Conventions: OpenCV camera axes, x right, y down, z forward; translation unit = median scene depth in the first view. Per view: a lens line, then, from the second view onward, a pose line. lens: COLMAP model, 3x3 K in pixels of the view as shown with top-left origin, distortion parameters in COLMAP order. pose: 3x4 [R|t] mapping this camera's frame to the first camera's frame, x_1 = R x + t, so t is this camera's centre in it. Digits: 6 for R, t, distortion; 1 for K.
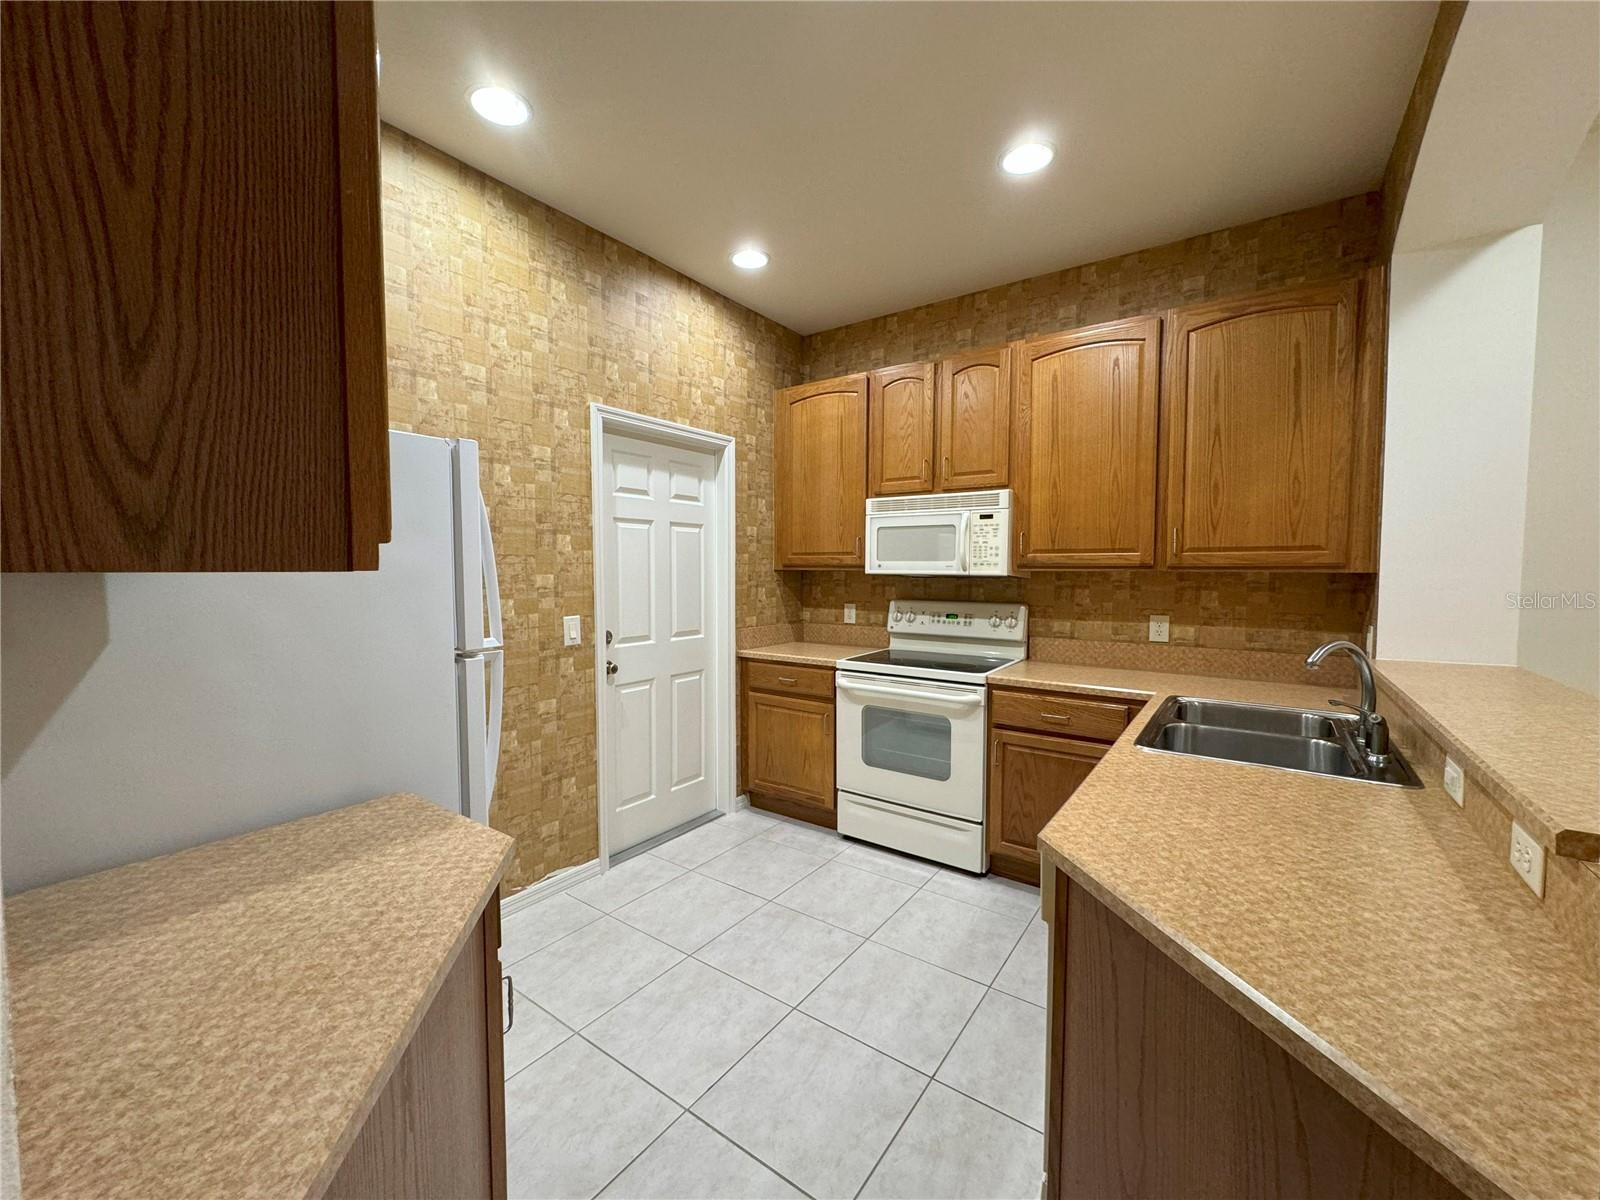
lens RADIAL K [[633.8, 0, 799.4], [0, 633.8, 599.7], [0, 0, 1]] dist [0.000028, -0.000768]
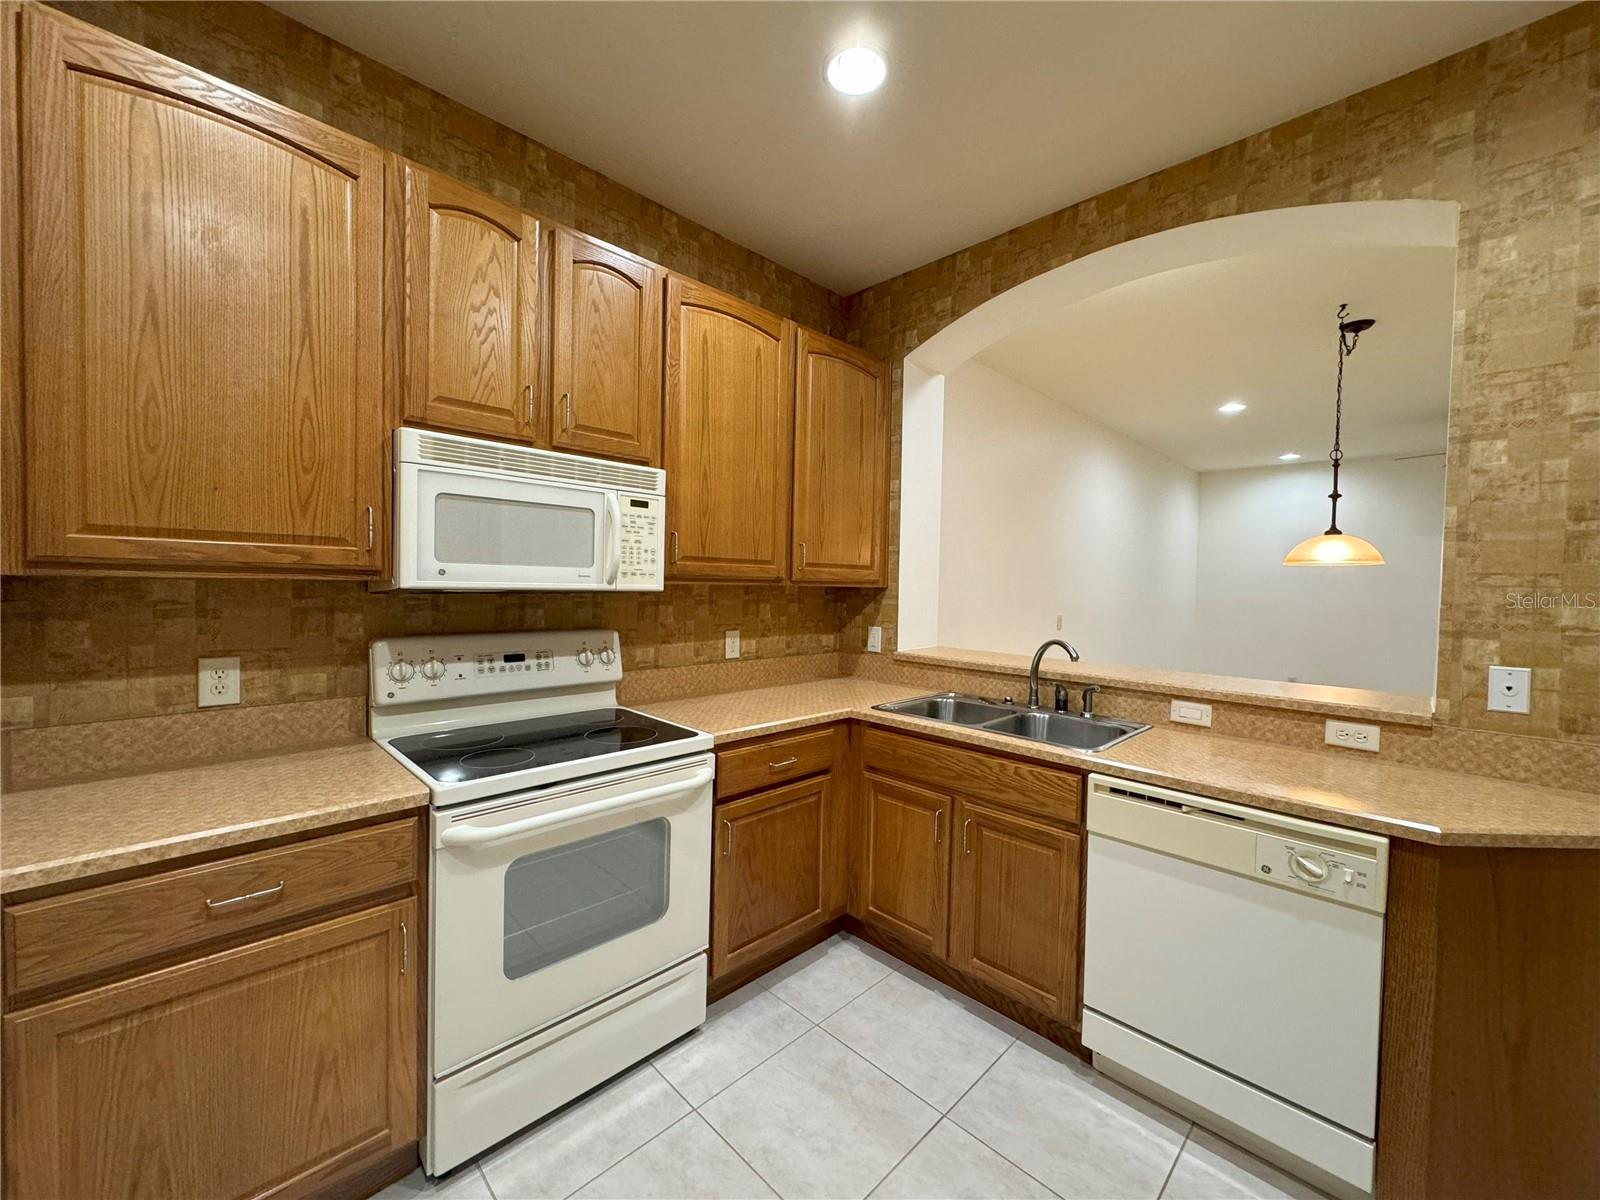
lens RADIAL K [[633.8, 0, 798.8], [0, 633.8, 598.1], [0, 0, 1]] dist [0.000028, -0.000768]
pose [[0.166493, -0.023504, 0.985763, -0.322277], [0.029495, 0.999387, 0.018847, -0.035880], [-0.985601, 0.025937, 0.167084, 0.675003]]
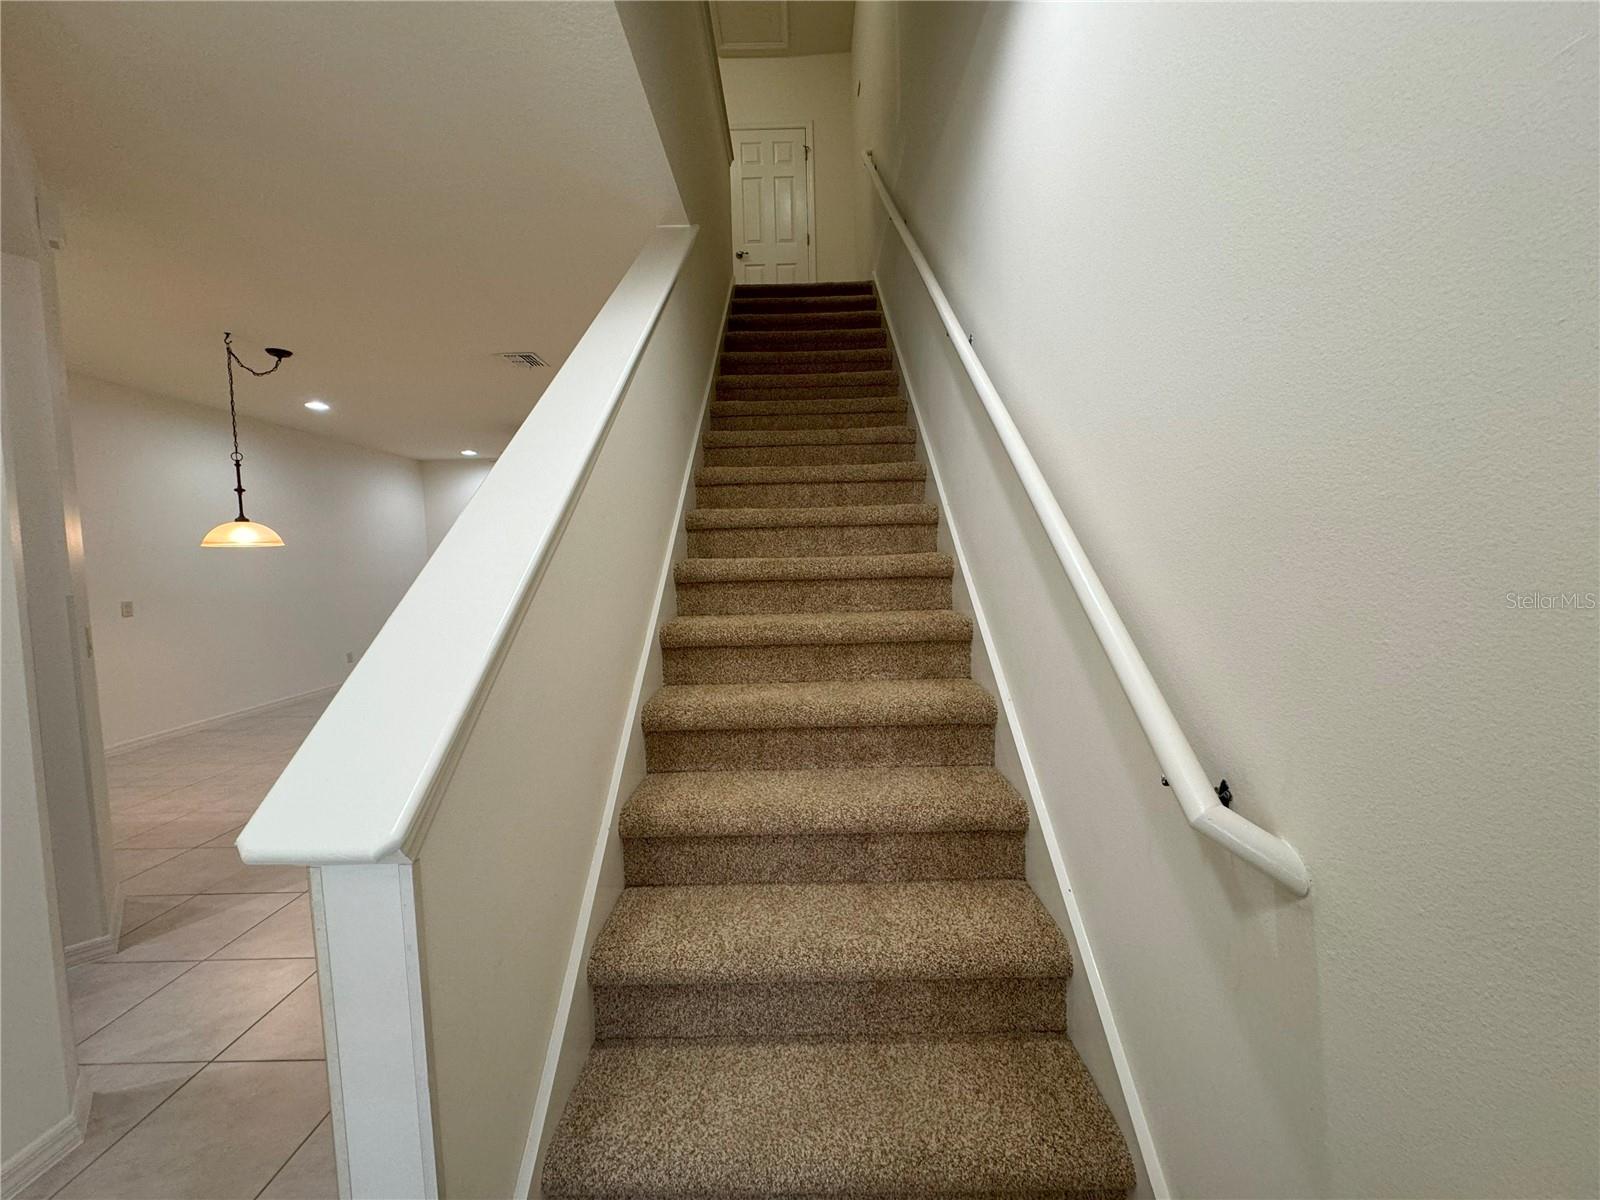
lens RADIAL K [[633.8, 0, 801.1], [0, 633.8, 604.2], [0, 0, 1]] dist [0.000028, -0.000768]
pose [[-0.578317, -0.047791, 0.814411, -0.840551], [0.061059, 0.992947, 0.101627, 0.008529], [-0.813524, 0.108500, -0.571320, -0.164459]]
